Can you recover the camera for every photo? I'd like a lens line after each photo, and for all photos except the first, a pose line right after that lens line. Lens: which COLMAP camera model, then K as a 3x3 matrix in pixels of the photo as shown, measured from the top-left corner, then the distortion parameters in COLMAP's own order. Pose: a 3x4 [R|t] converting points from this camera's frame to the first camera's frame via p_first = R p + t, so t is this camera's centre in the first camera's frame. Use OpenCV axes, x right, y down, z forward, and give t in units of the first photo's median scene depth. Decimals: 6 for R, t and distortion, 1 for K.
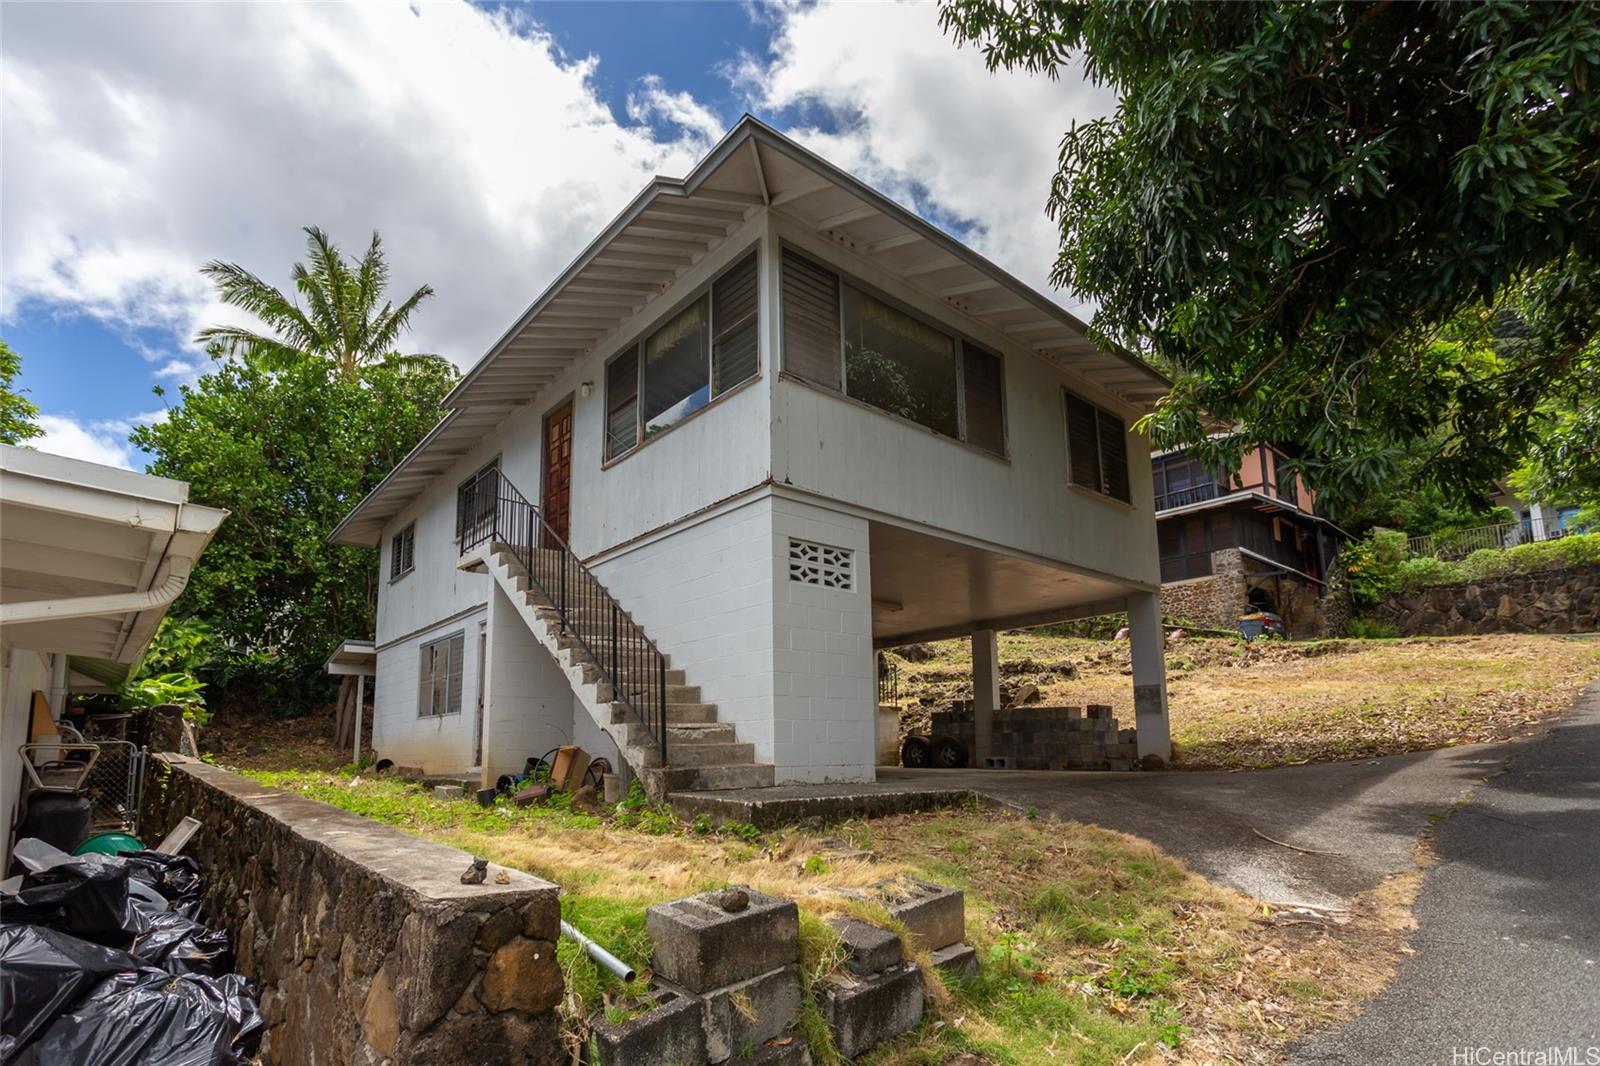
lens RADIAL K [[769.4, 0, 798.5], [0, 769.4, 641.8], [0, 0, 1]] dist [-0.002669, 0.003208]
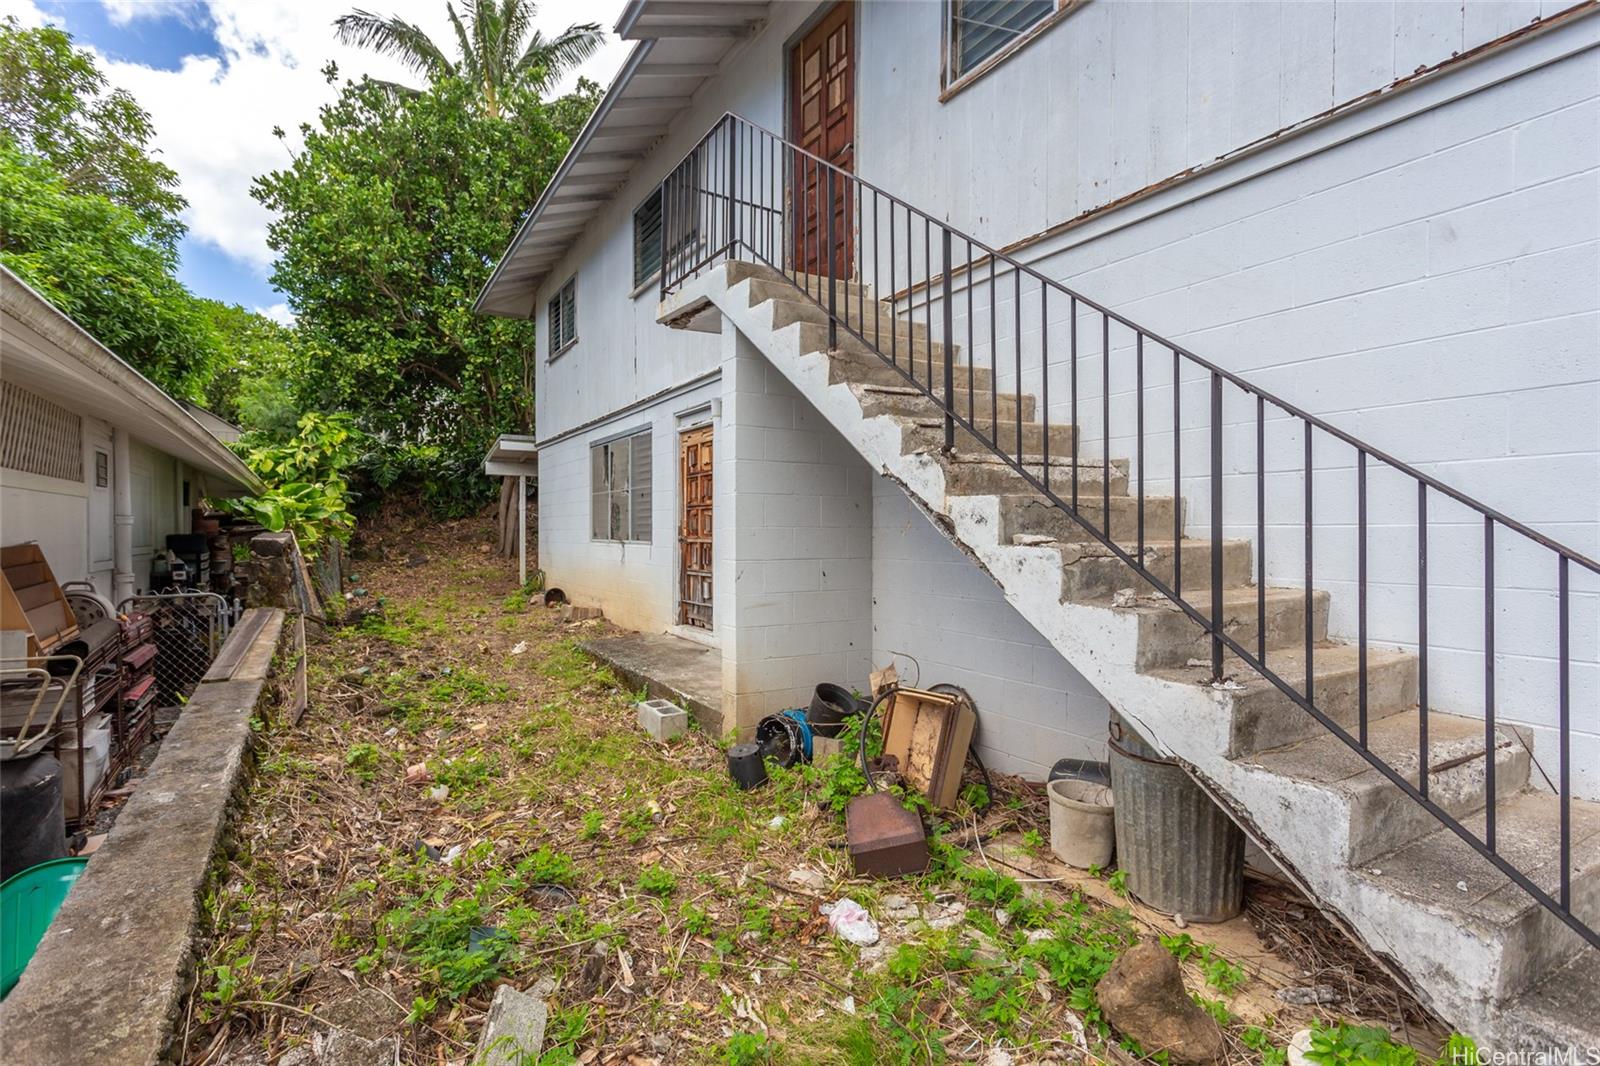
lens RADIAL K [[769.4, 0, 801.1], [0, 769.4, 531.8], [0, 0, 1]] dist [-0.002669, 0.003208]
pose [[0.984492, 0.017258, -0.174579, -0.127130], [0.007204, 0.990332, 0.138529, -0.010477], [0.175282, -0.137639, 0.974850, 0.236756]]
